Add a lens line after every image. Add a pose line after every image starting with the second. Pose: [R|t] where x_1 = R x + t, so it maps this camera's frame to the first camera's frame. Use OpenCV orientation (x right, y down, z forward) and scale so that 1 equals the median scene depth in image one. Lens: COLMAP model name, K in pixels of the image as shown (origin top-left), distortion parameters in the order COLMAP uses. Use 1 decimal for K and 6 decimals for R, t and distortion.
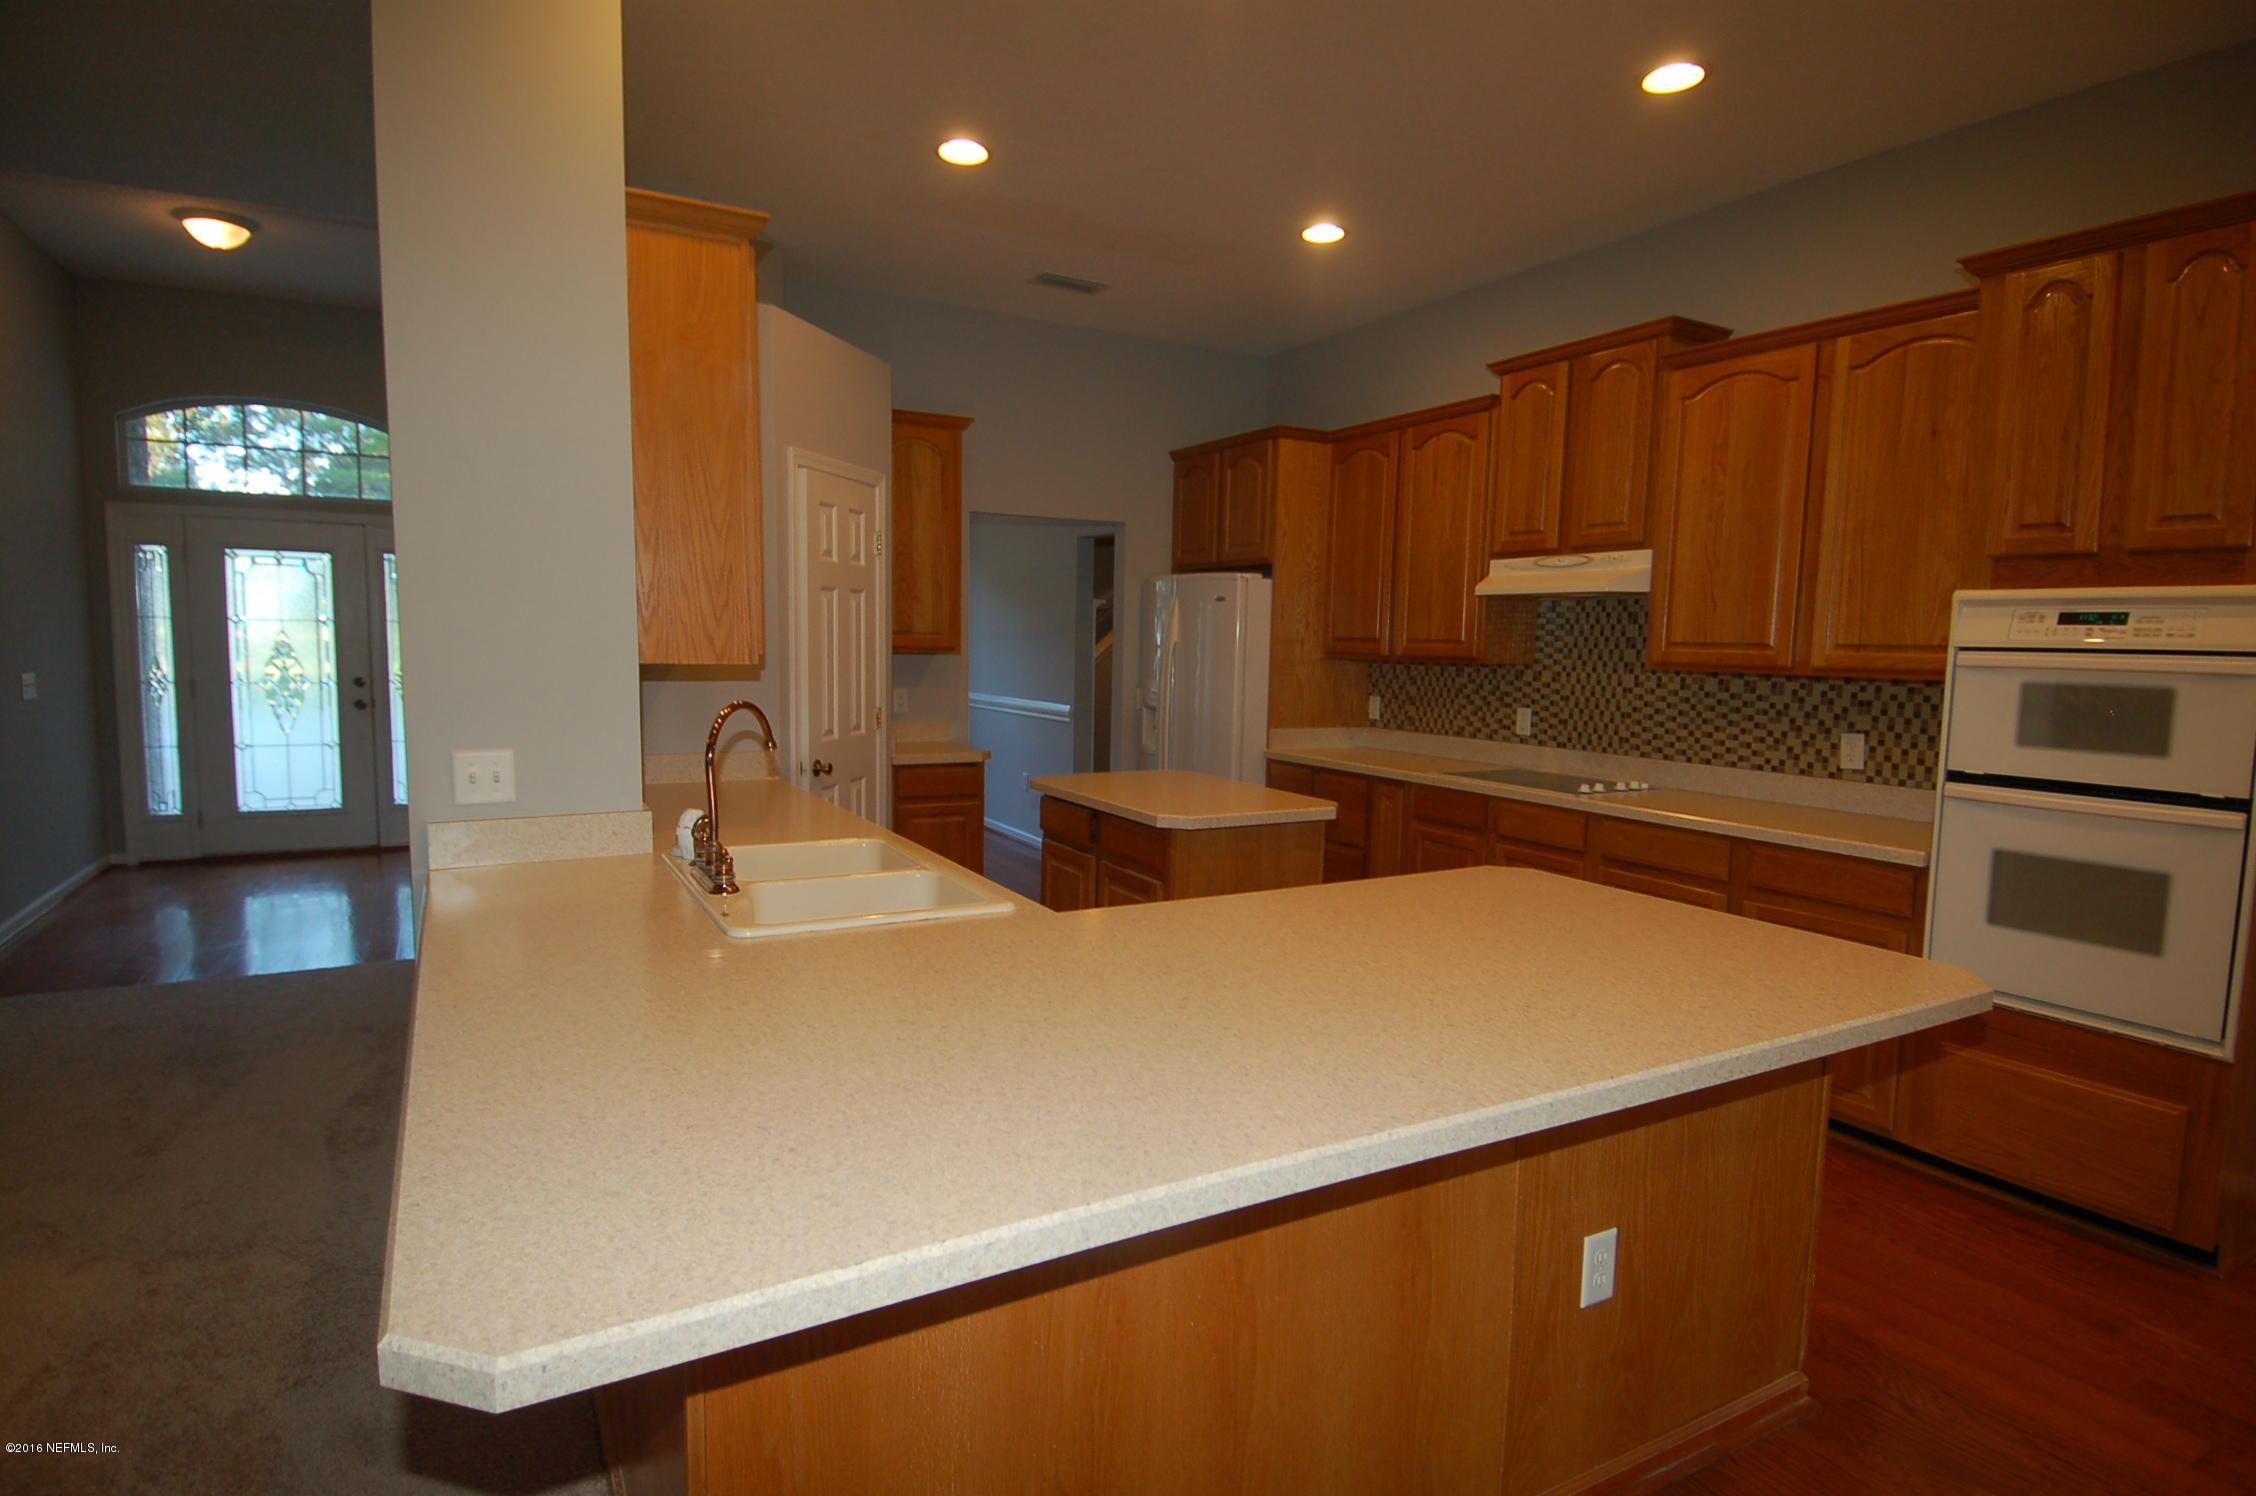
lens RADIAL K [[1161.8, 0, 1104.5], [0, 1161.8, 758.4], [0, 0, 1]] dist [-0.018970, -0.019253]
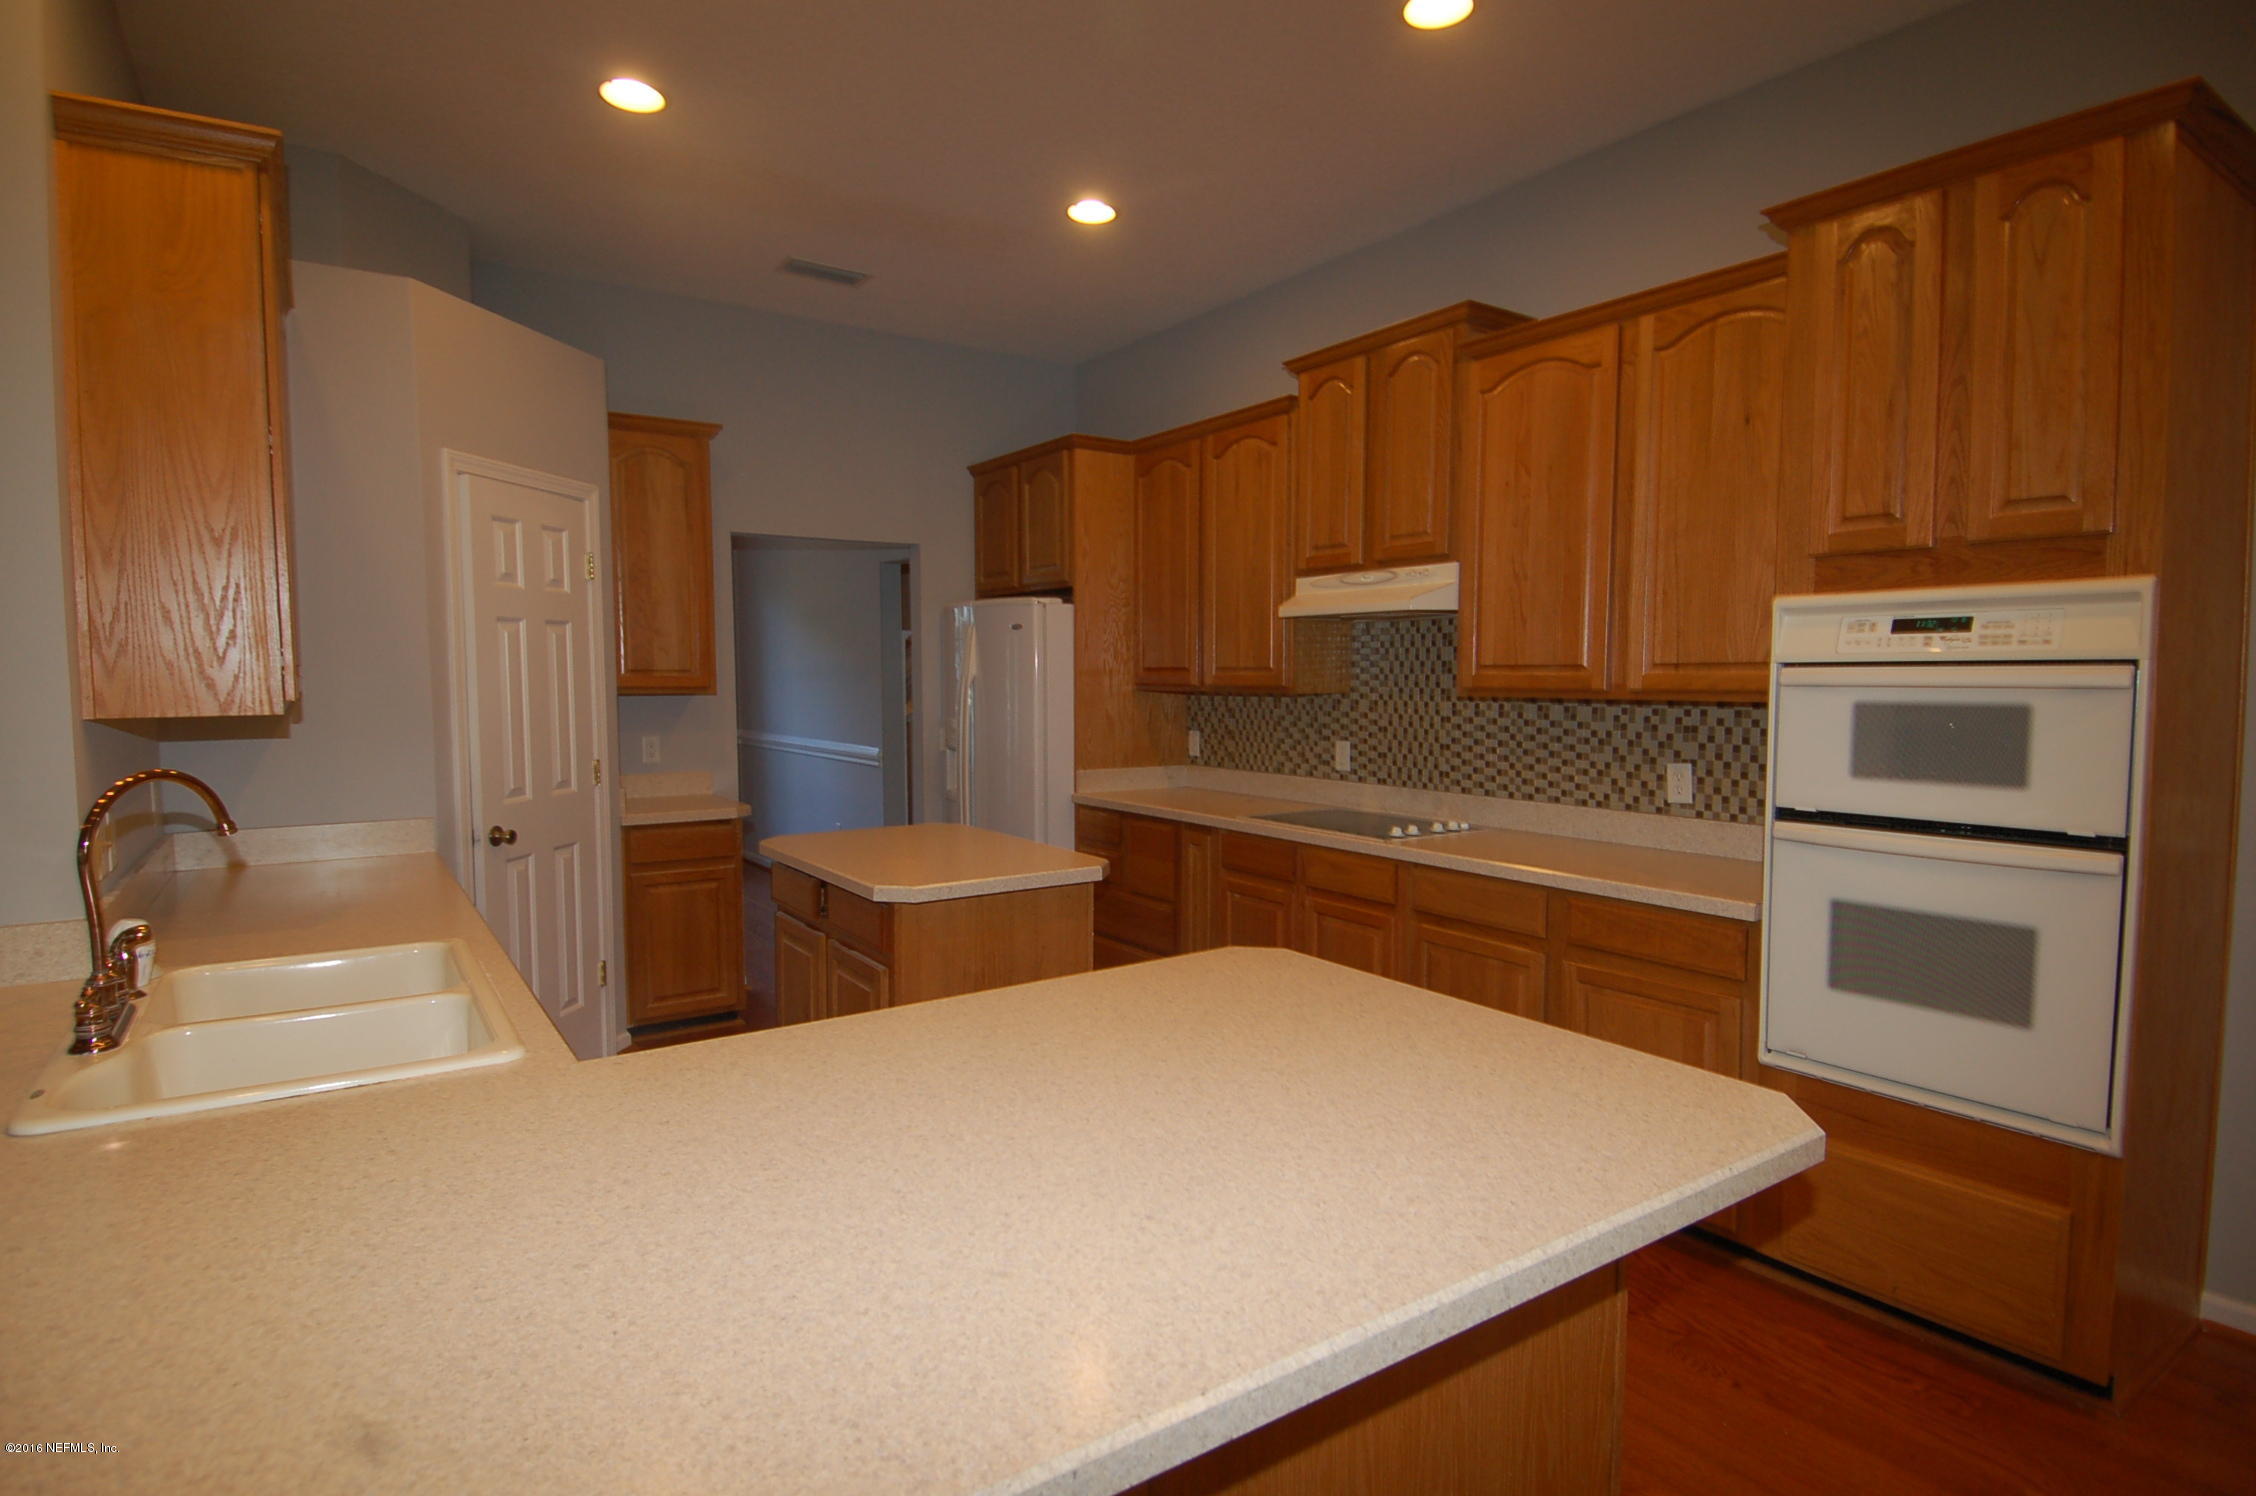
lens RADIAL K [[1161.8, 0, 1128.3], [0, 1161.8, 751.9], [0, 0, 1]] dist [-0.018970, -0.019253]
pose [[0.993710, -0.025372, 0.109068, 0.120280], [0.029151, 0.999024, -0.033191, -0.012020], [-0.108119, 0.036161, 0.993480, 0.143967]]
